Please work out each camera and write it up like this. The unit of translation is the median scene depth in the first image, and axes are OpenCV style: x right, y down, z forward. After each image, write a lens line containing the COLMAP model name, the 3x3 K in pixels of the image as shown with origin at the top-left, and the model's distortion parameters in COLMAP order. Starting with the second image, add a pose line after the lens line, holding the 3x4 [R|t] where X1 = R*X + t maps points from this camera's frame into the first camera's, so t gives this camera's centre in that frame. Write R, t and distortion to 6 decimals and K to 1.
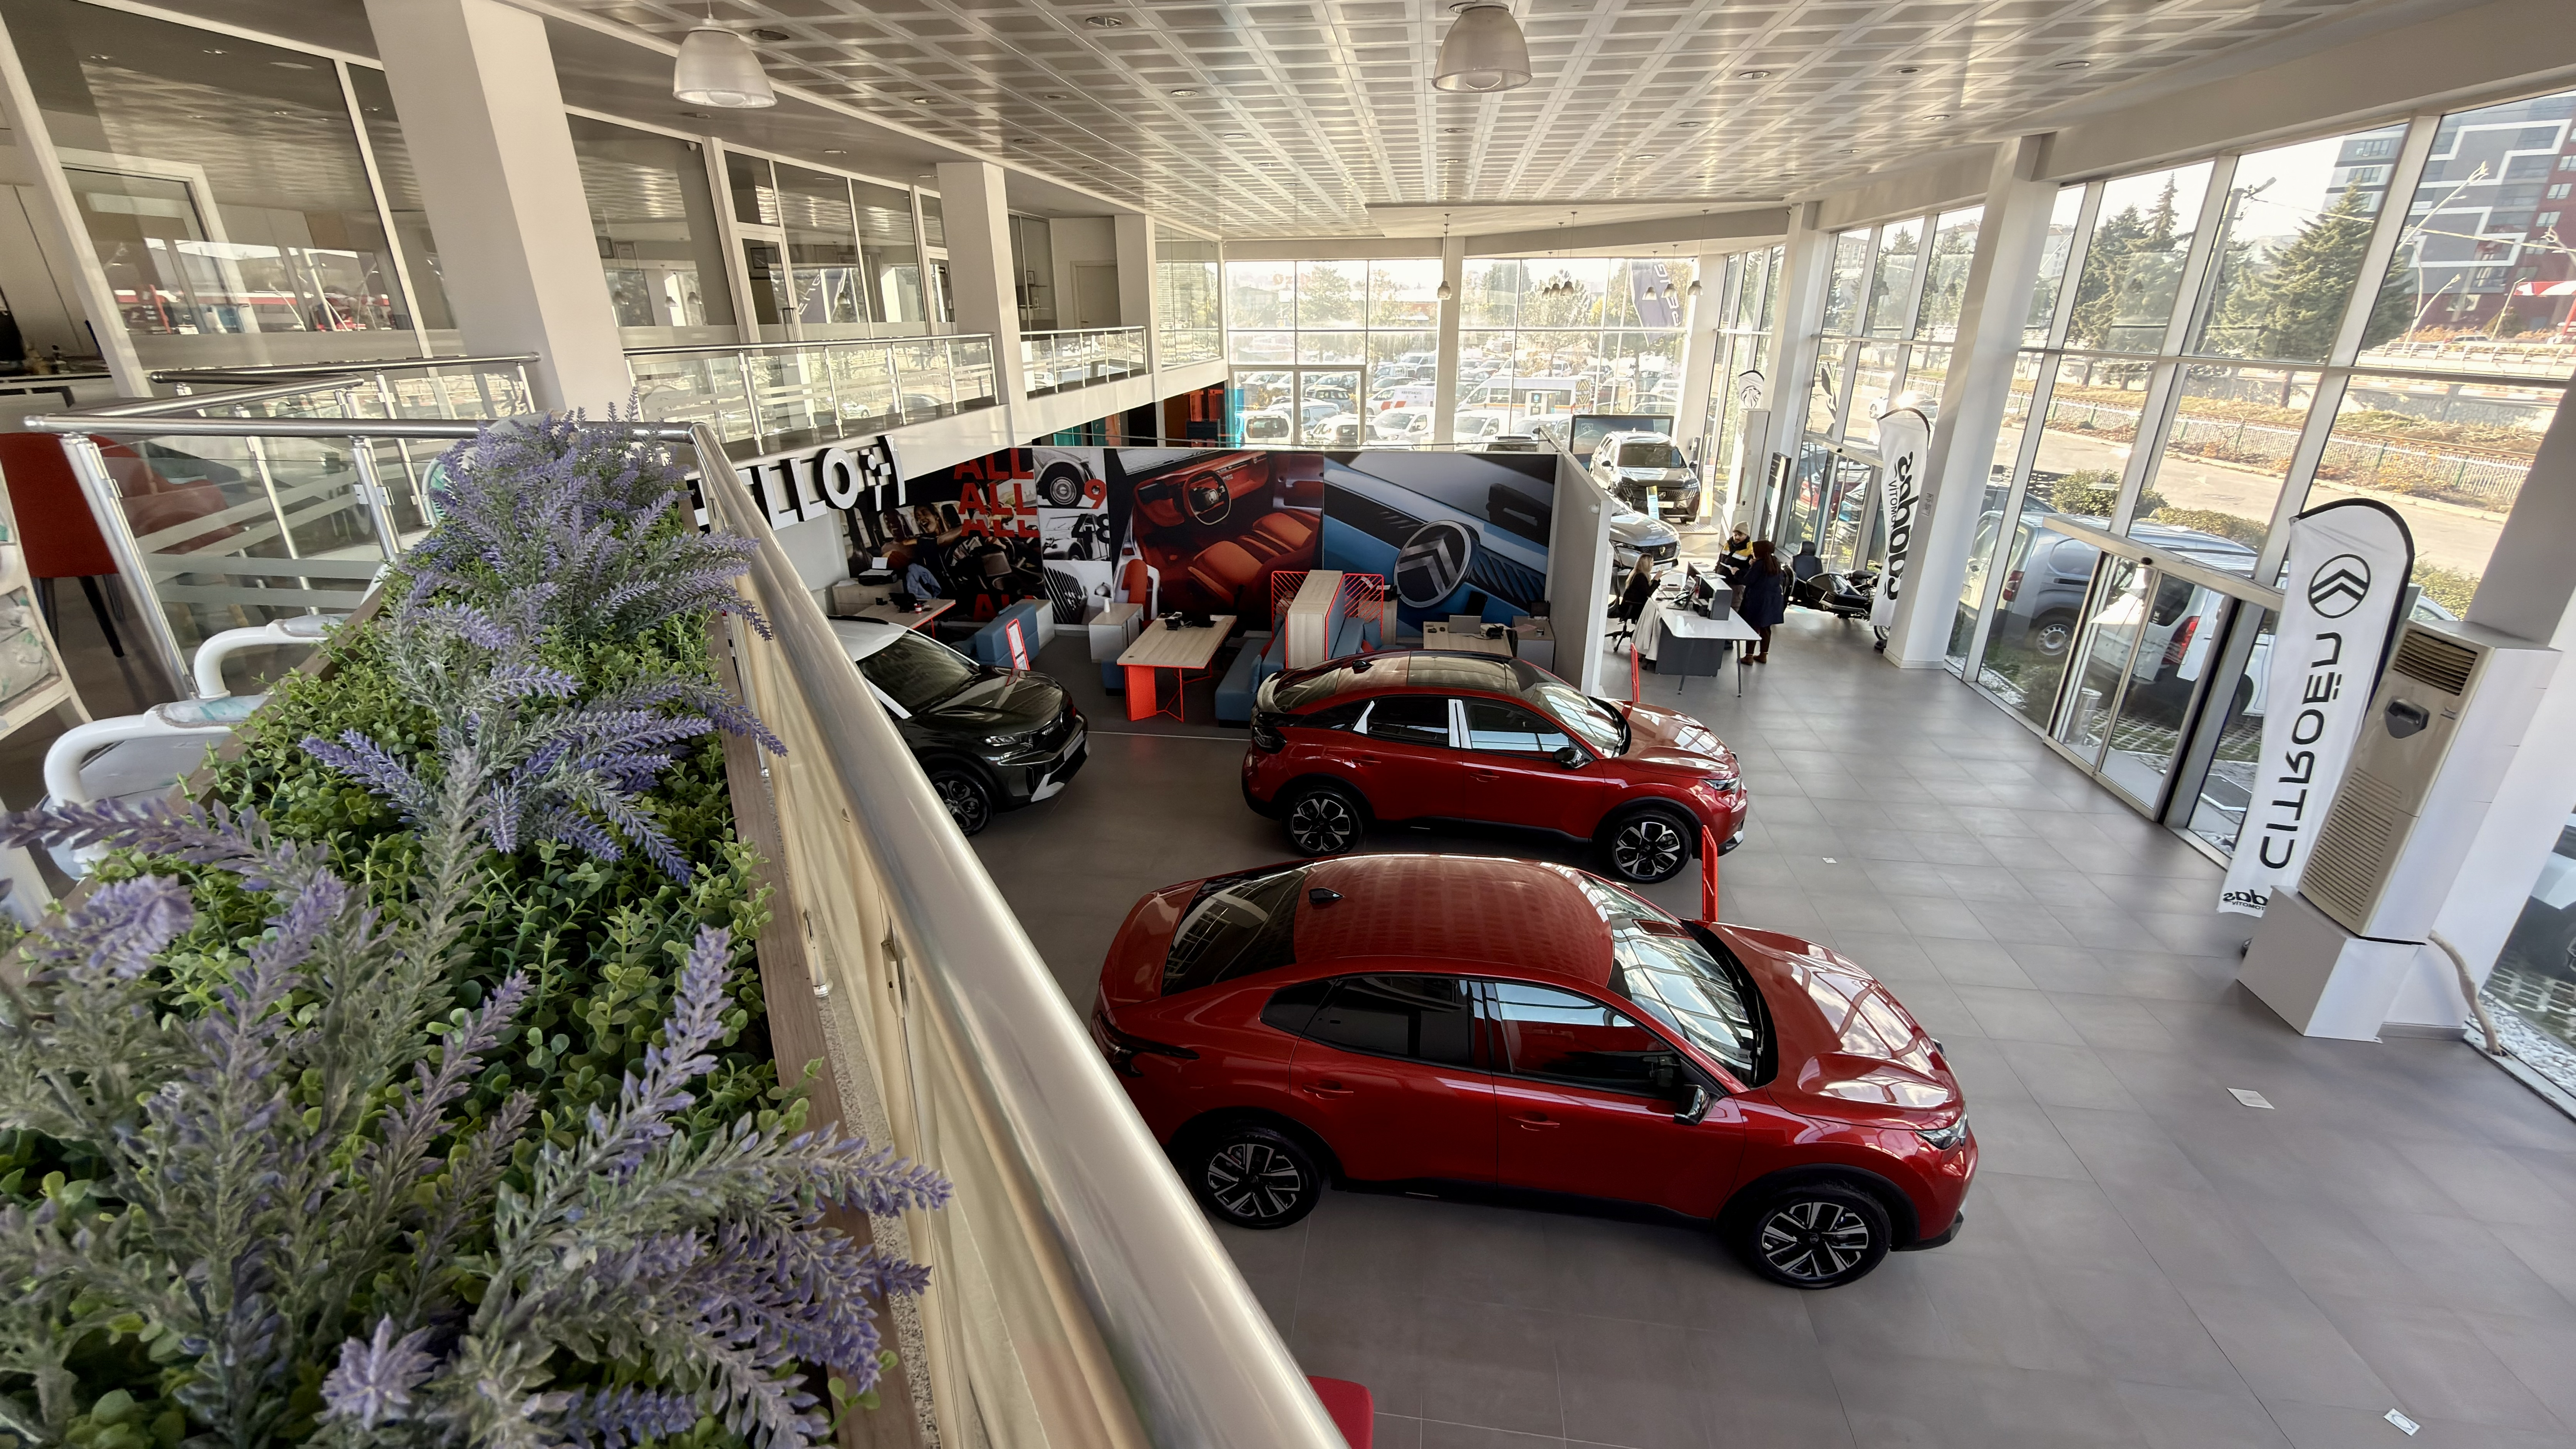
lens RADIAL K [[1027.1, 0, 1286.6], [0, 1027.1, 725.5], [0, 0, 1]] dist [-0.001681, 0.000506]
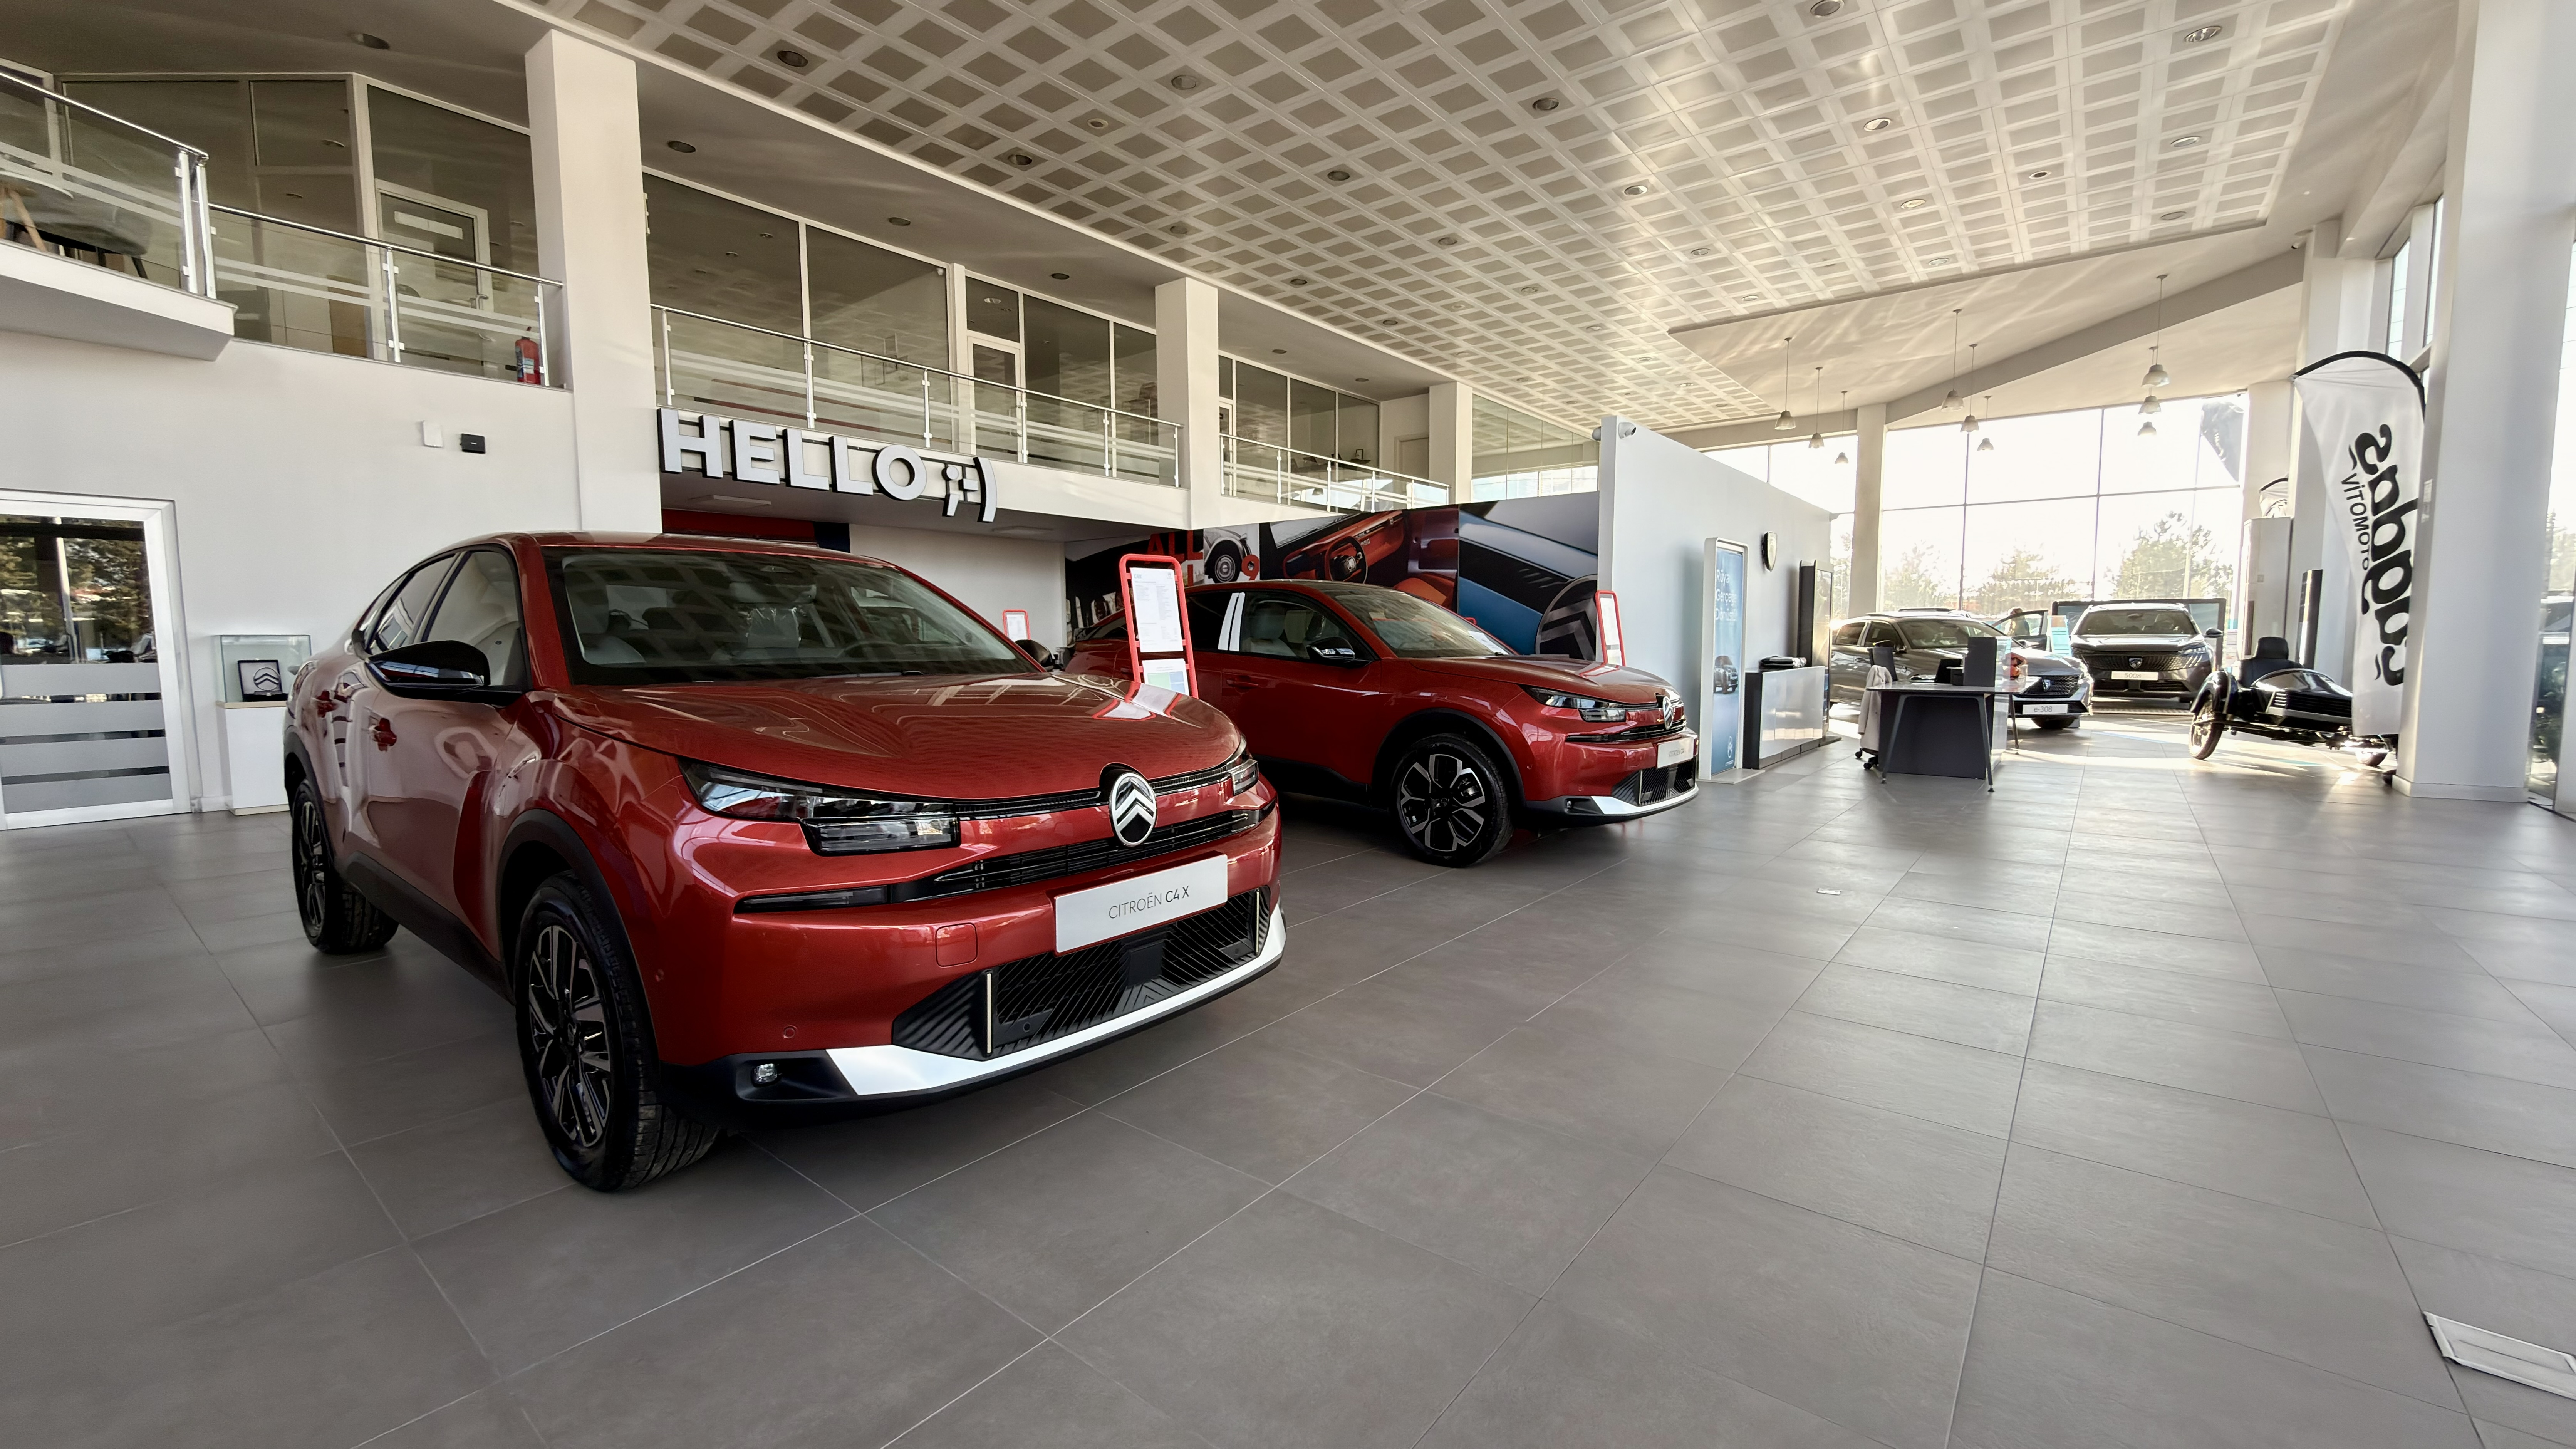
lens RADIAL K [[1027.1, 0, 1290.1], [0, 1027.1, 725.2], [0, 0, 1]] dist [-0.001681, 0.000506]
pose [[0.862321, 0.042450, -0.504580, 0.352583], [-0.188304, 0.951898, -0.241728, 0.147054], [0.470047, 0.303462, 0.828835, 0.258432]]
